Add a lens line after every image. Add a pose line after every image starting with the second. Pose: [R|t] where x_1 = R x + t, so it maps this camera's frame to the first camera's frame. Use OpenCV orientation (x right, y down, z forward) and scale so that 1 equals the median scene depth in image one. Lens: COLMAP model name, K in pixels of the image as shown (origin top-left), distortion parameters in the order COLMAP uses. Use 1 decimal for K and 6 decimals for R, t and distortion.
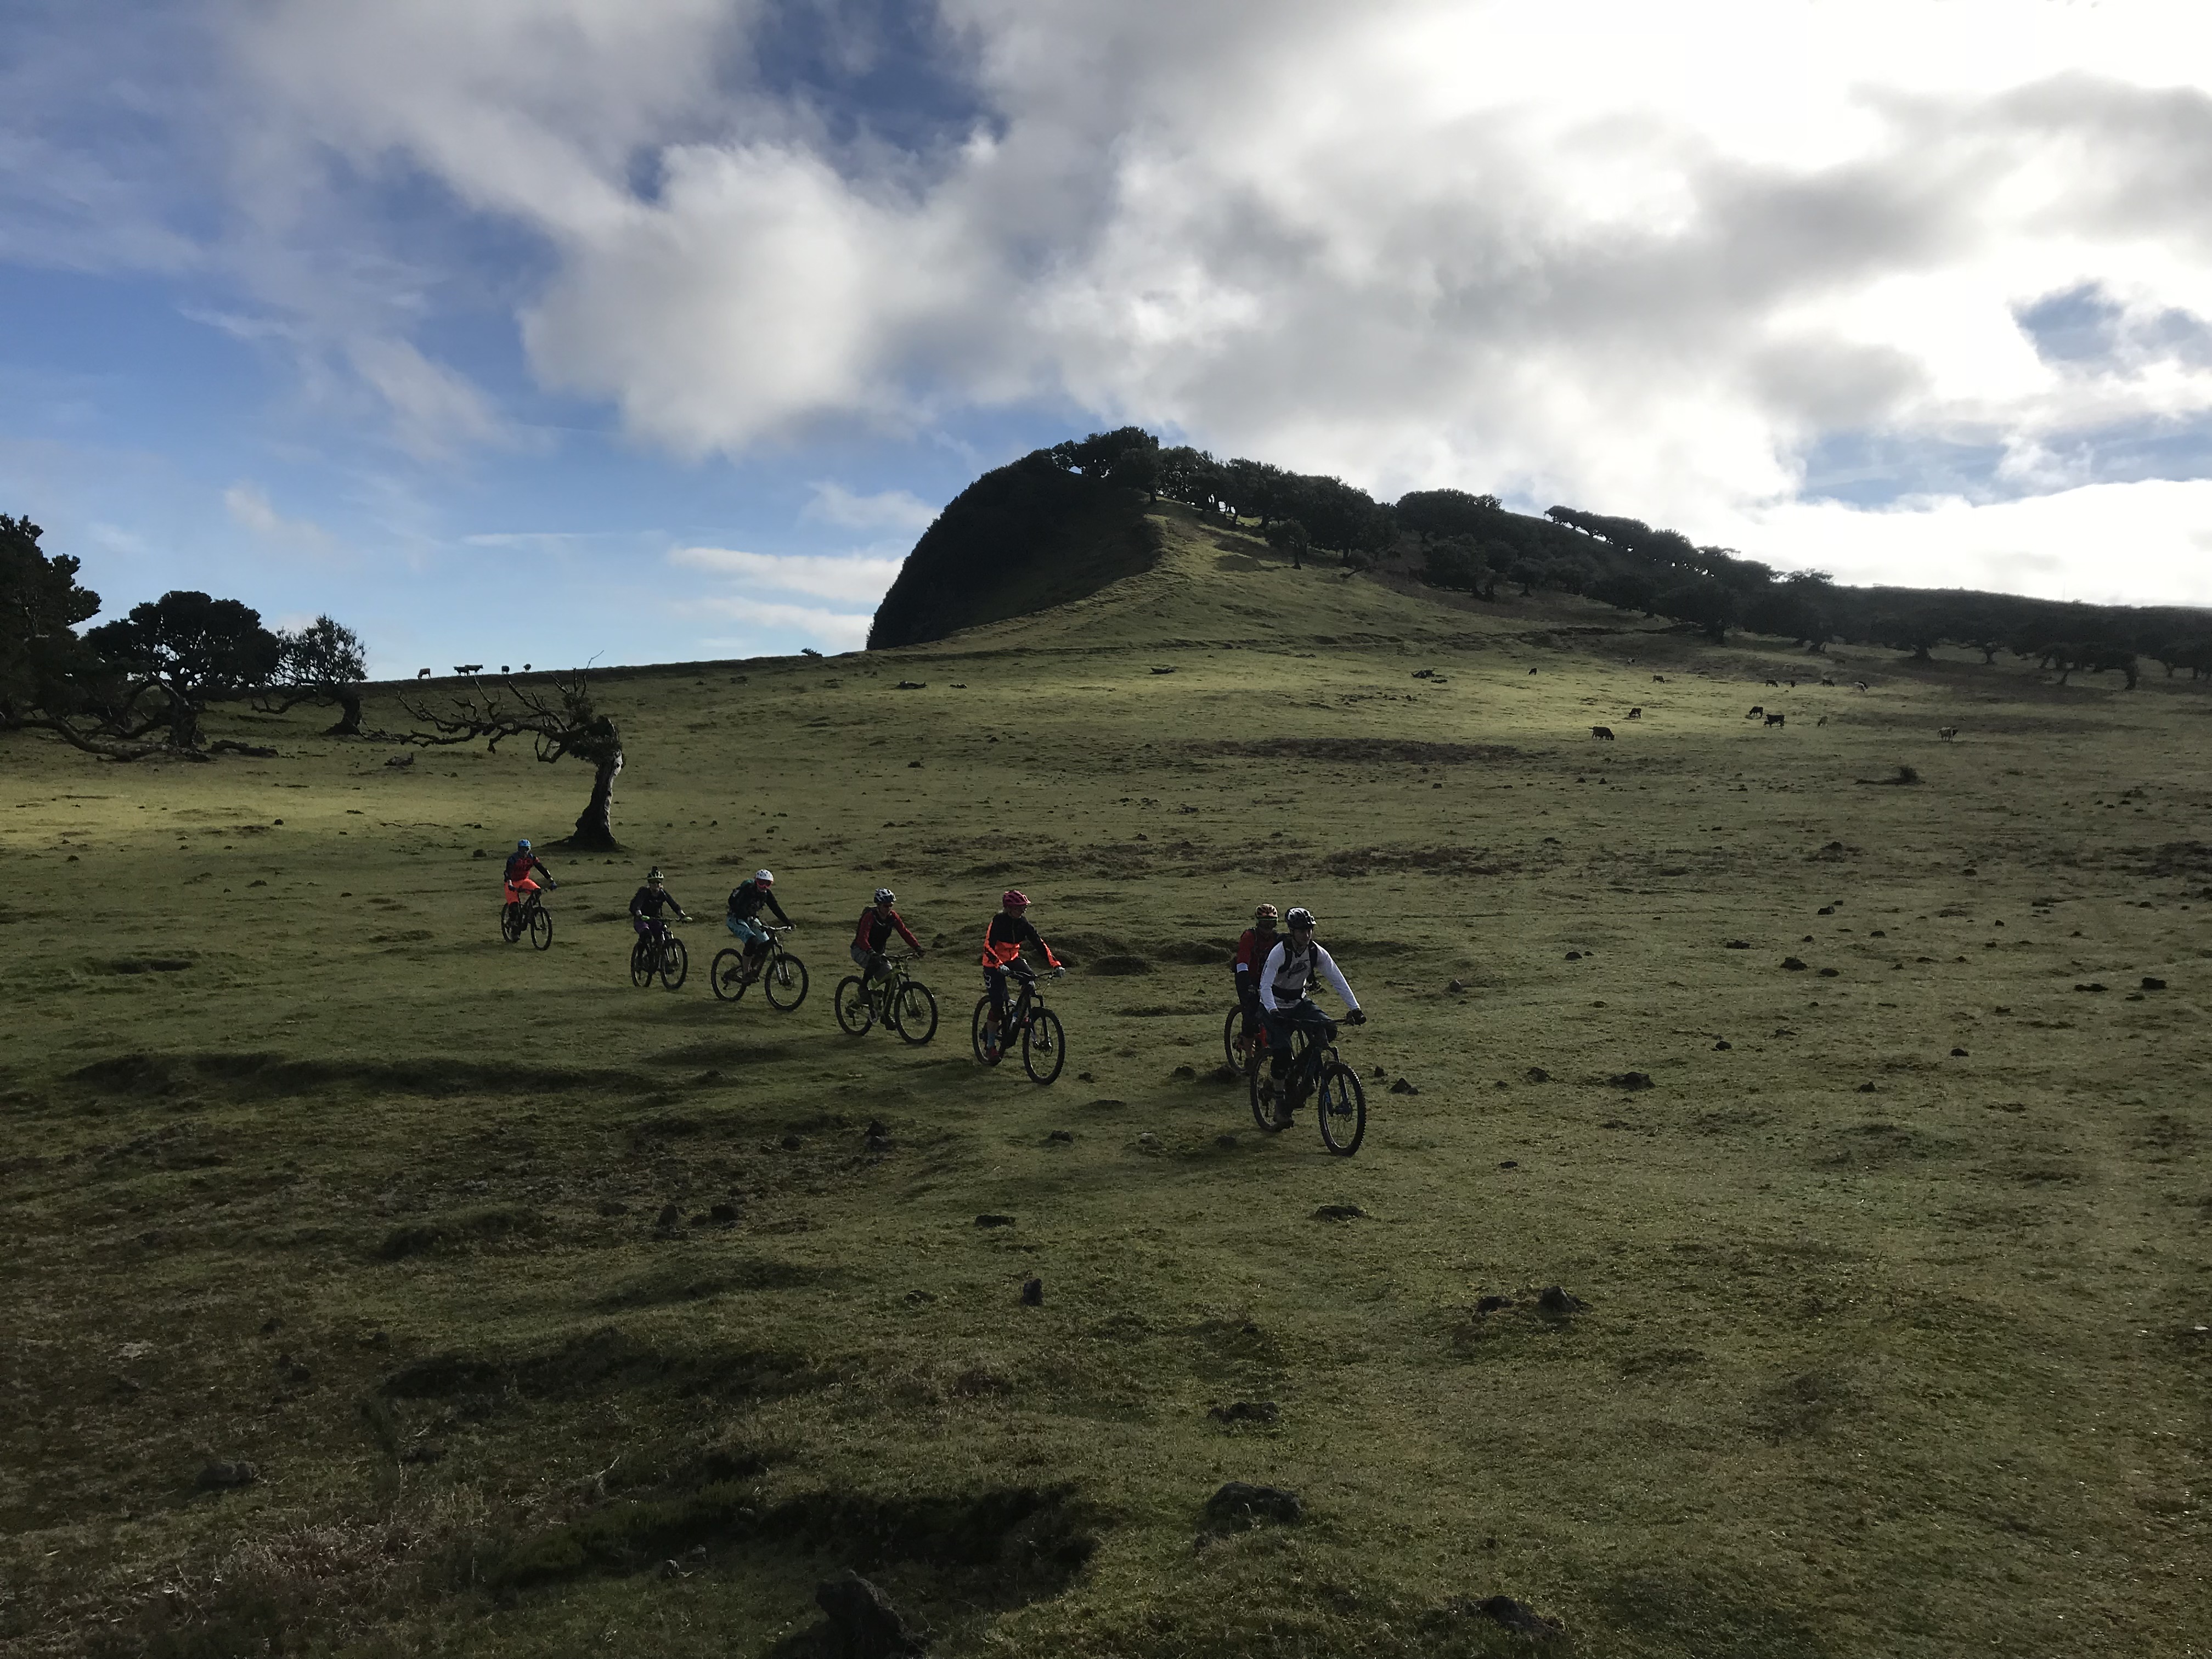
lens RADIAL K [[1761.5, 0, 1117.8], [0, 1761.5, 814.4], [0, 0, 1]] dist [0.005442, -0.017906]
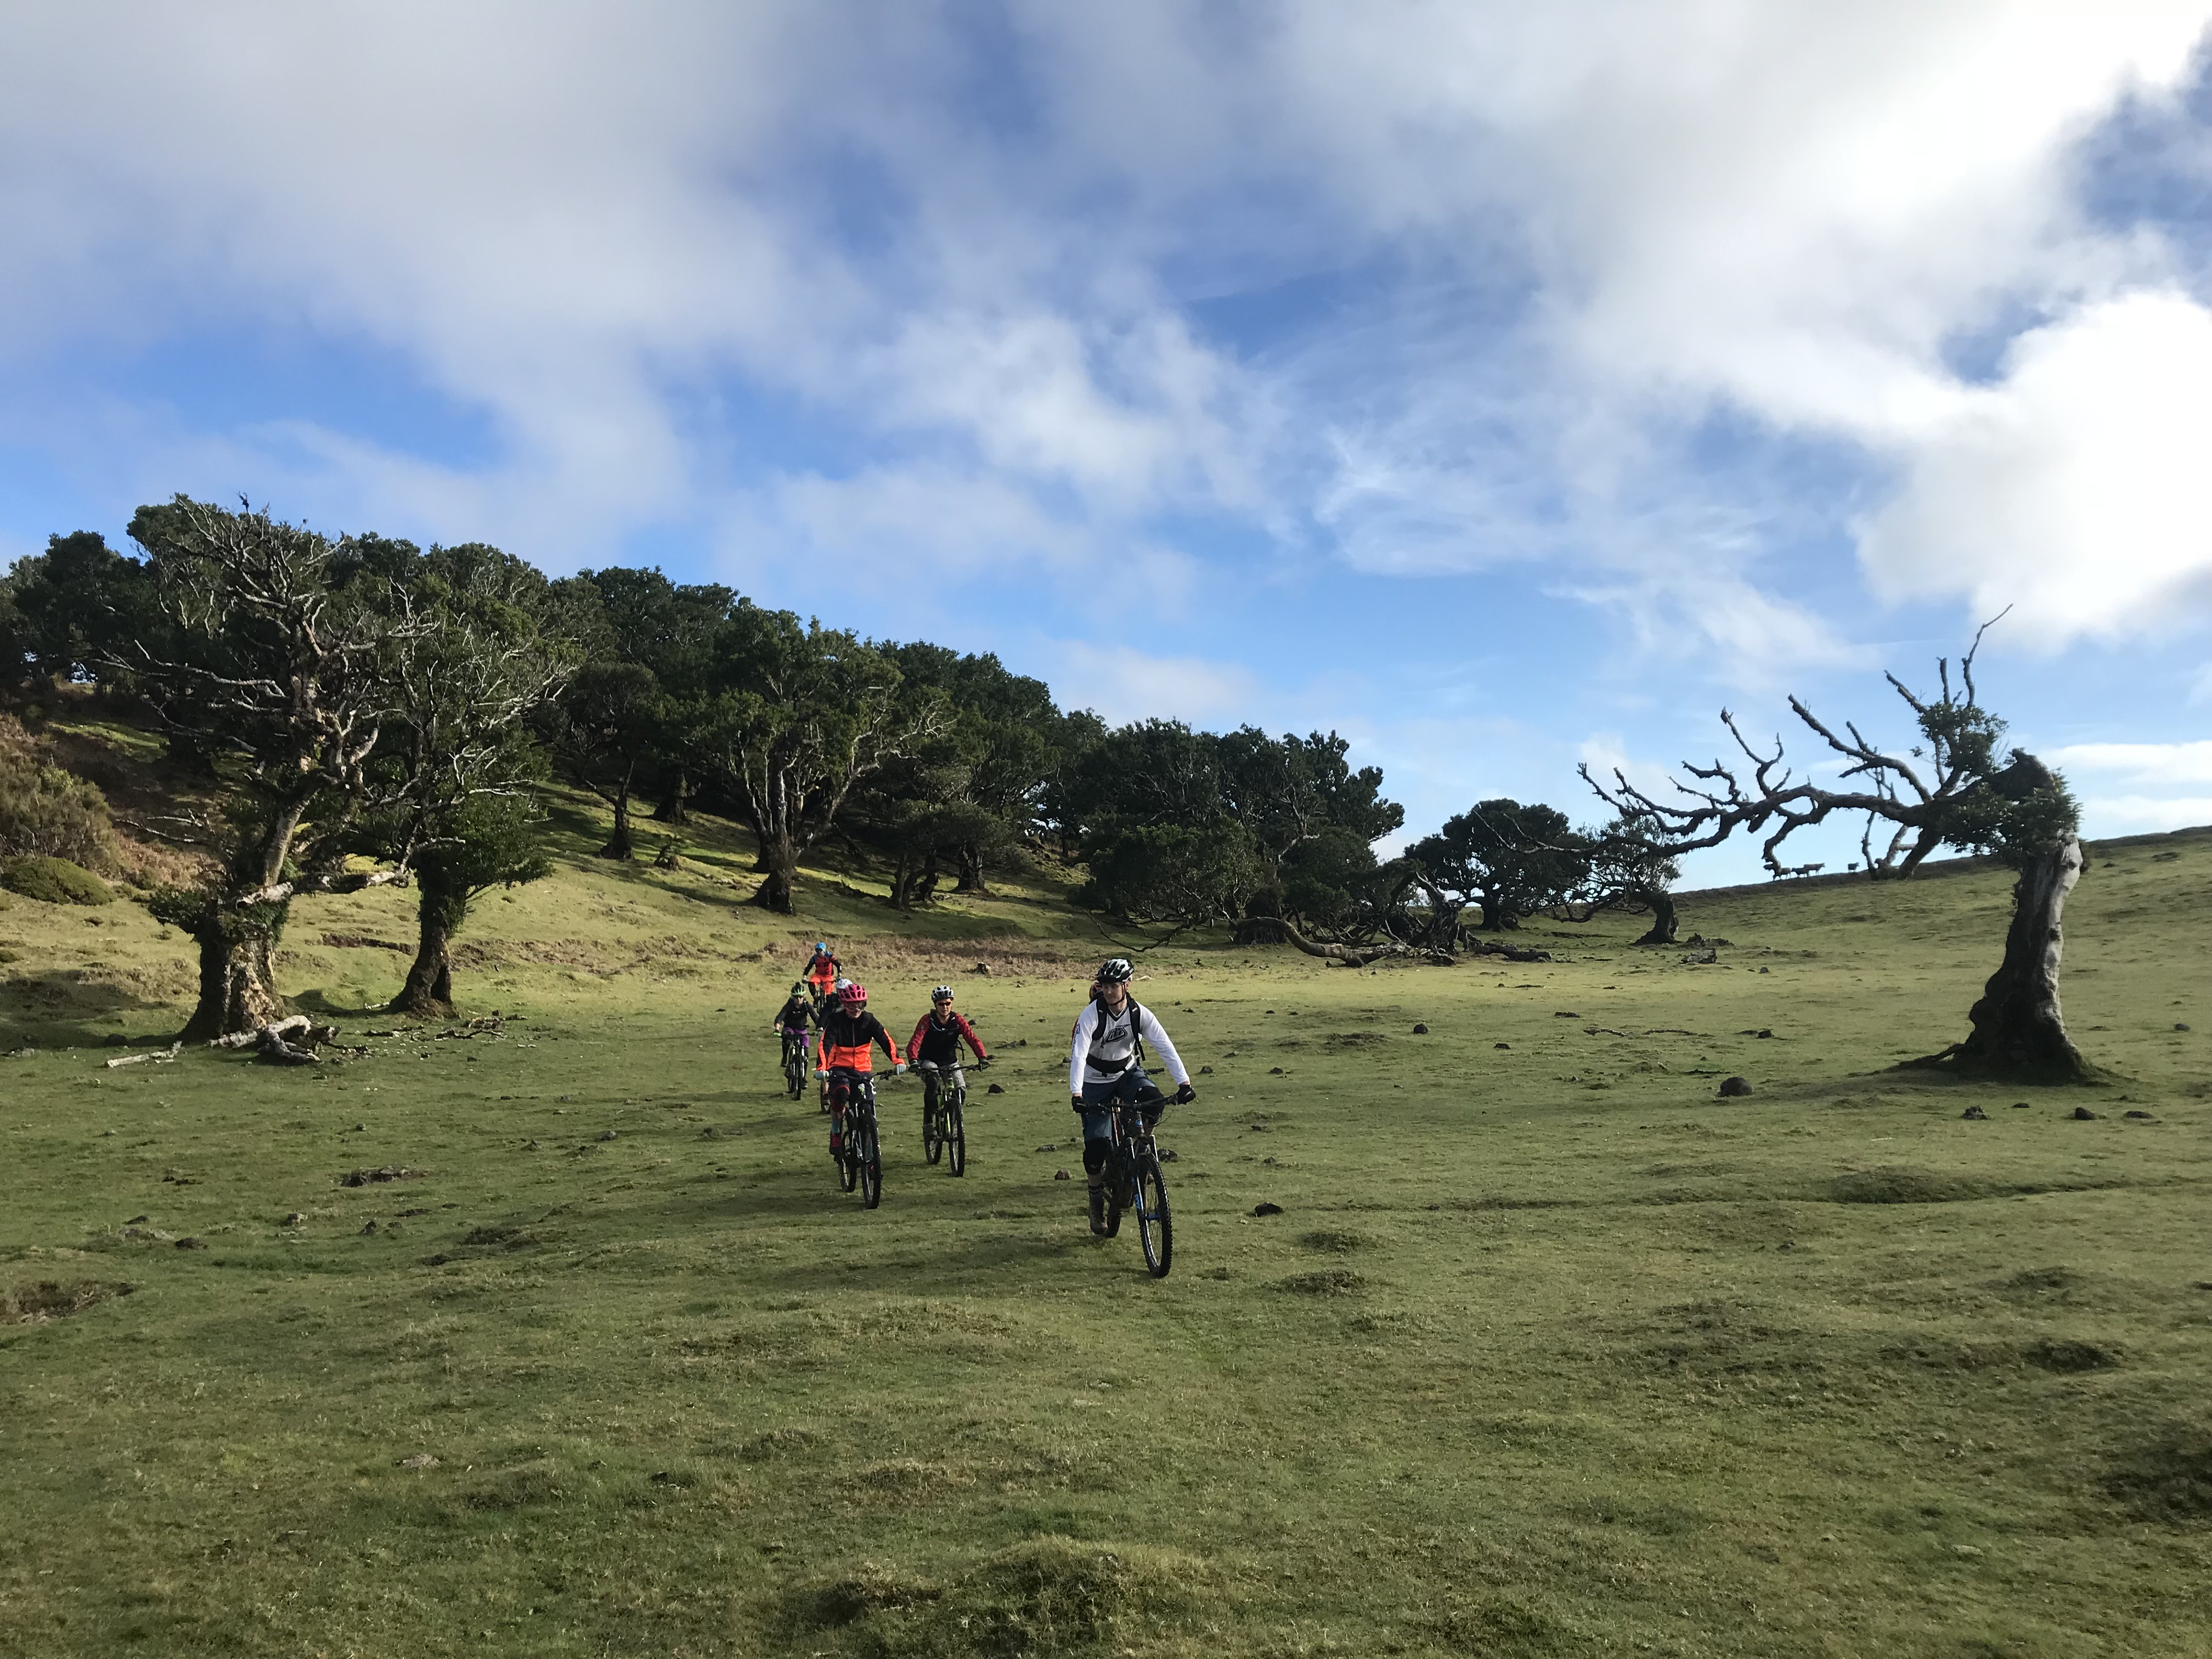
lens RADIAL K [[1638.5, 0, 1106.0], [0, 1638.5, 829.5], [0, 0, 1]] dist [-0.067522, 0.000333]
pose [[0.713469, -0.092522, -0.694551, -0.190434], [-0.003486, 0.990763, -0.135562, 0.013690], [0.700678, 0.099140, 0.706556, 0.598581]]
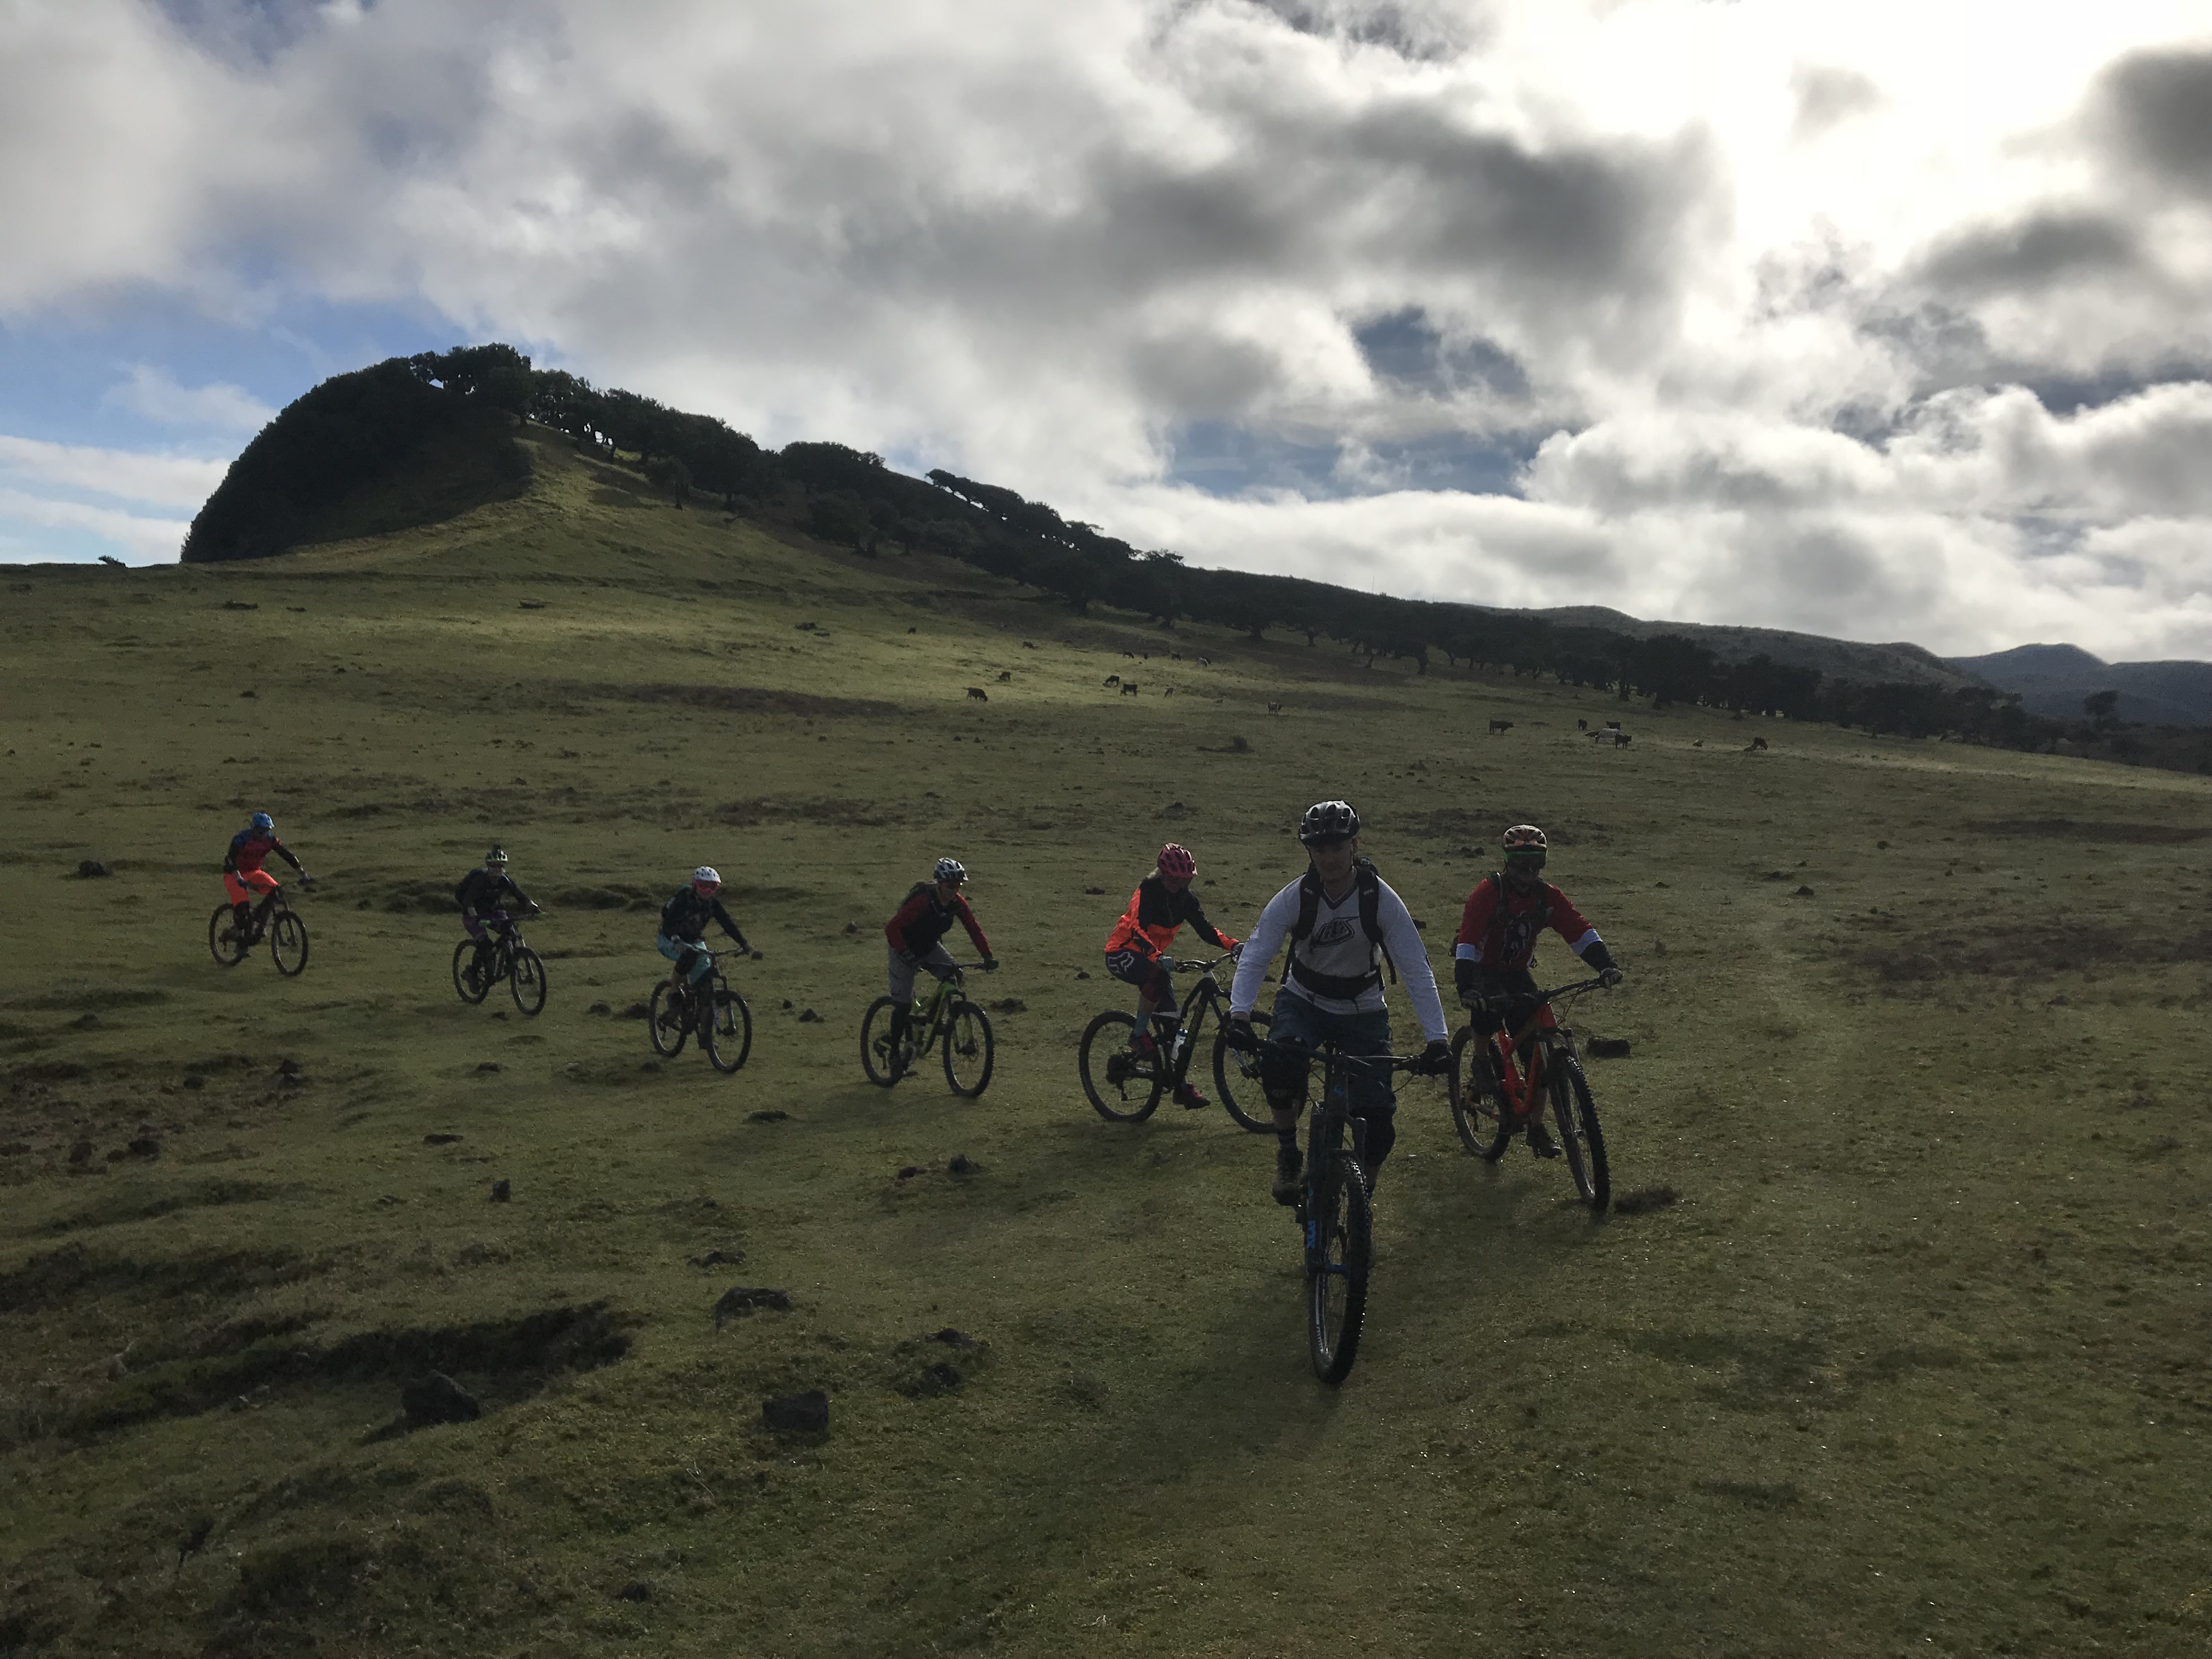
lens RADIAL K [[1757.4, 0, 1099.7], [0, 1757.4, 834.0], [0, 0, 1]] dist [0.062275, -0.097740]
pose [[0.941757, 0.016464, 0.335891, -0.014944], [-0.029602, 0.998982, 0.034032, -0.000772], [-0.334989, -0.041993, 0.941286, -0.035828]]
